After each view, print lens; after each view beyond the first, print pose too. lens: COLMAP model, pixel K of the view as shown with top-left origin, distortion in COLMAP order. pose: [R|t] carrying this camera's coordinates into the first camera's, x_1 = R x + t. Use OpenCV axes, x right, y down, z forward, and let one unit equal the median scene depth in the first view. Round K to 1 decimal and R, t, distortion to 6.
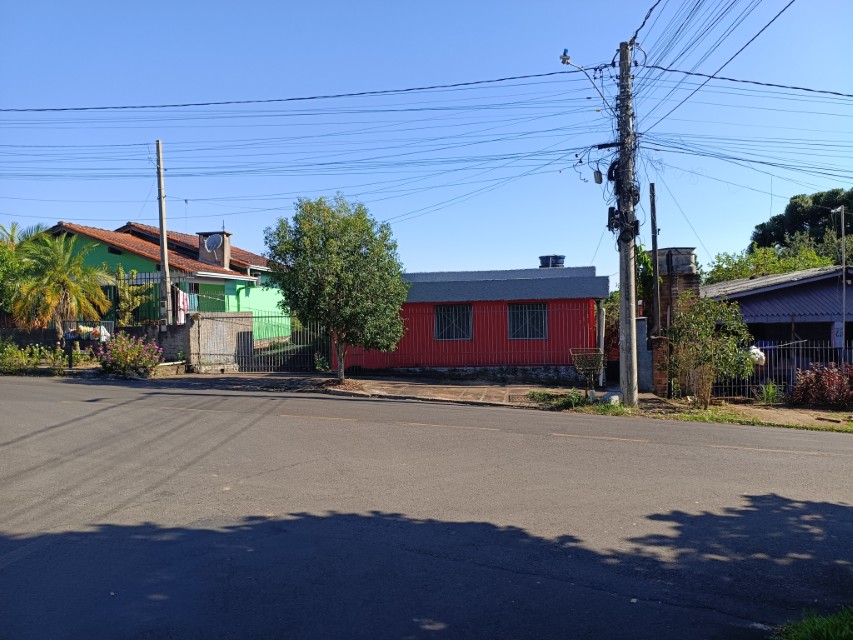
lens RADIAL K [[649.3, 0, 426.5], [0, 649.3, 320.0], [0, 0, 1]] dist [0.006295, 0.000892]
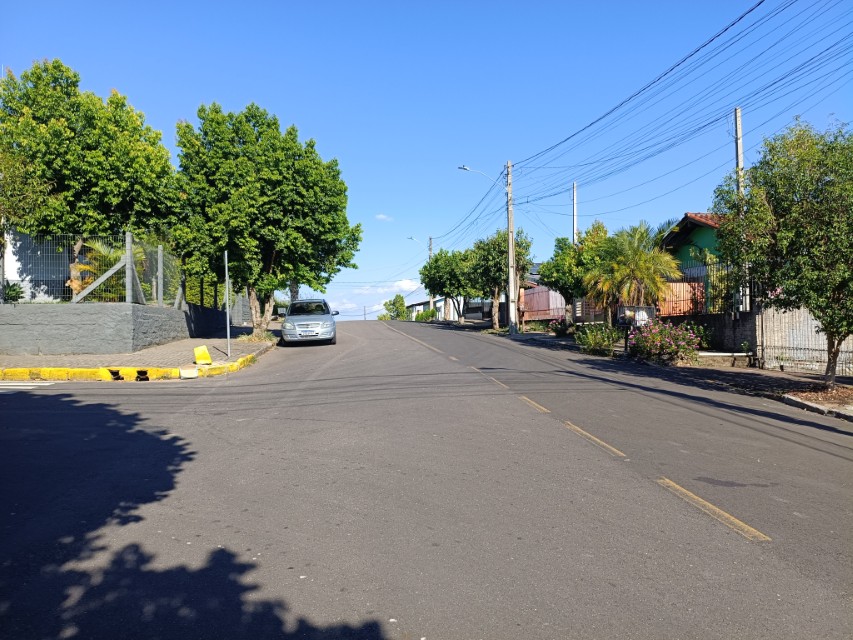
lens RADIAL K [[660.5, 0, 426.5], [0, 660.5, 320.0], [0, 0, 1]] dist [0.005829, -0.005241]
pose [[0.306049, 0.012174, -0.951938, 0.420623], [-0.014772, 0.999859, 0.008037, 0.022370], [0.951901, 0.011602, 0.306186, 0.394805]]
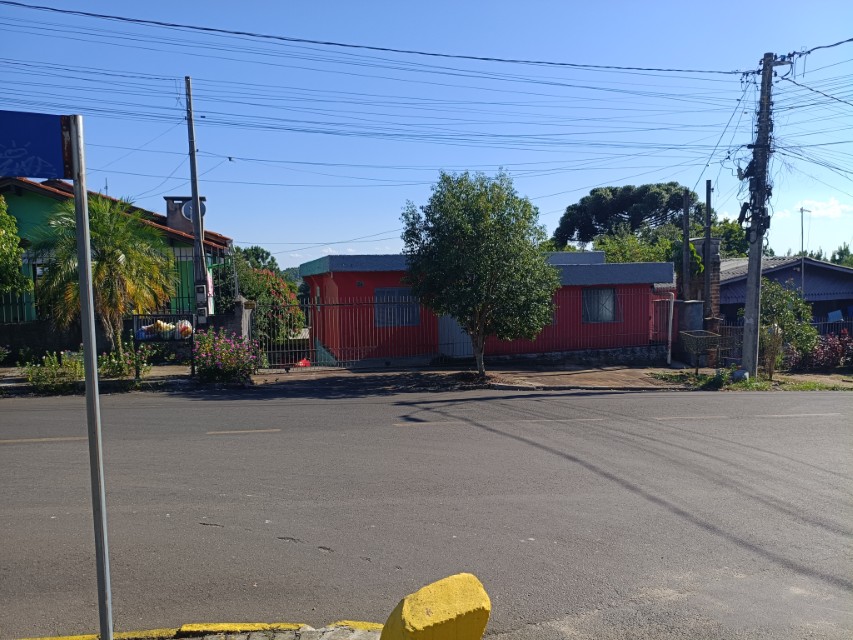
lens RADIAL K [[660.5, 0, 426.5], [0, 660.5, 320.0], [0, 0, 1]] dist [0.005829, -0.005241]
pose [[0.895841, -0.025363, 0.443651, -0.648968], [0.007408, 0.999084, 0.042156, -0.024027], [-0.444314, -0.034478, 0.895208, 0.212692]]
